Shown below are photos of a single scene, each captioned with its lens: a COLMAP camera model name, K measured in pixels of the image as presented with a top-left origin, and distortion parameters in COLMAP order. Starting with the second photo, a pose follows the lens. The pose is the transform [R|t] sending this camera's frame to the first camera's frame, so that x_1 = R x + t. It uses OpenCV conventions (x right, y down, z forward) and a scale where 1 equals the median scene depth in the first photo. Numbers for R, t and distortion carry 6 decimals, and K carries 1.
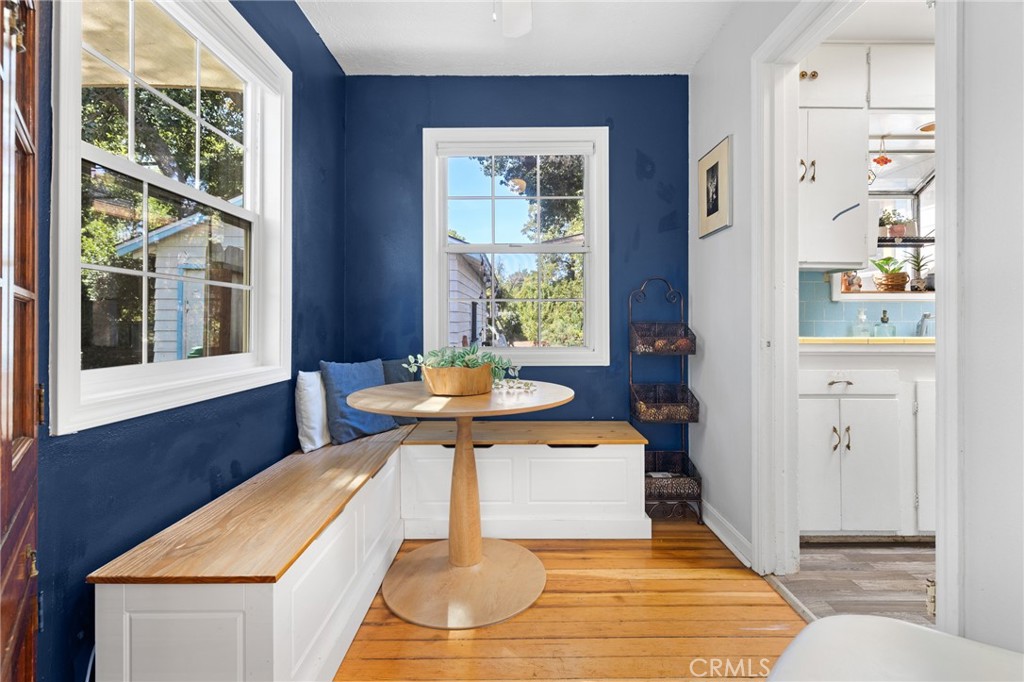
lens RADIAL K [[475.9, 0, 518.7], [0, 475.9, 320.1], [0, 0, 1]] dist [0.000736, 0.000378]
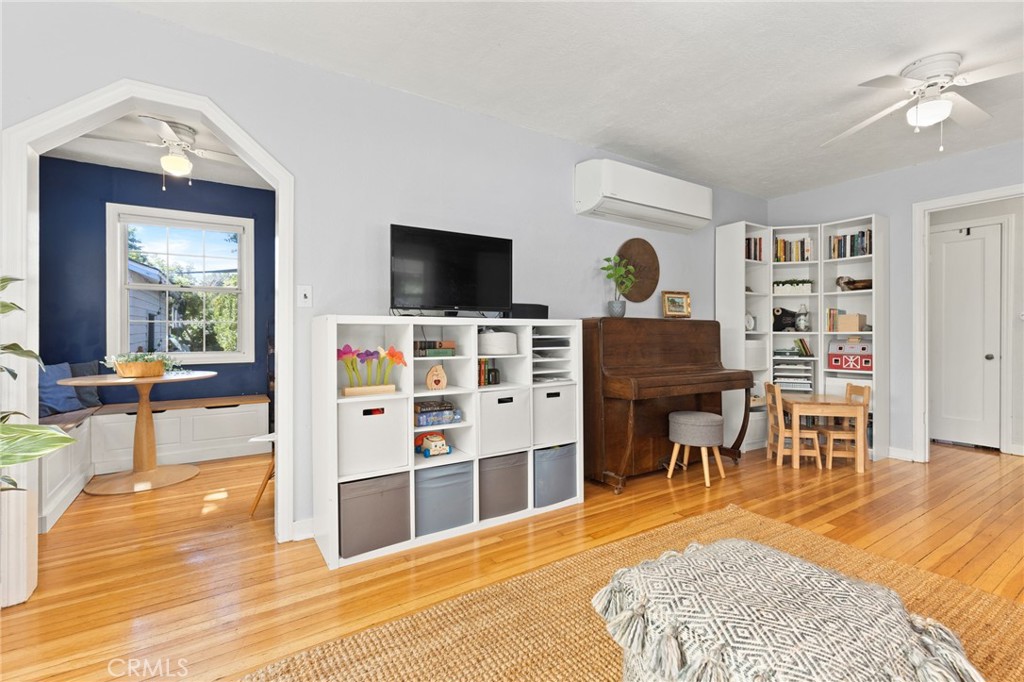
lens RADIAL K [[465.4, 0, 524.8], [0, 465.4, 331.5], [0, 0, 1]] dist [-0.000024, 0.000375]
pose [[0.835326, -0.000052, 0.549754, 0.100672], [-0.002844, 0.999986, 0.004416, -0.026028], [-0.549747, -0.005252, 0.835315, -1.057814]]
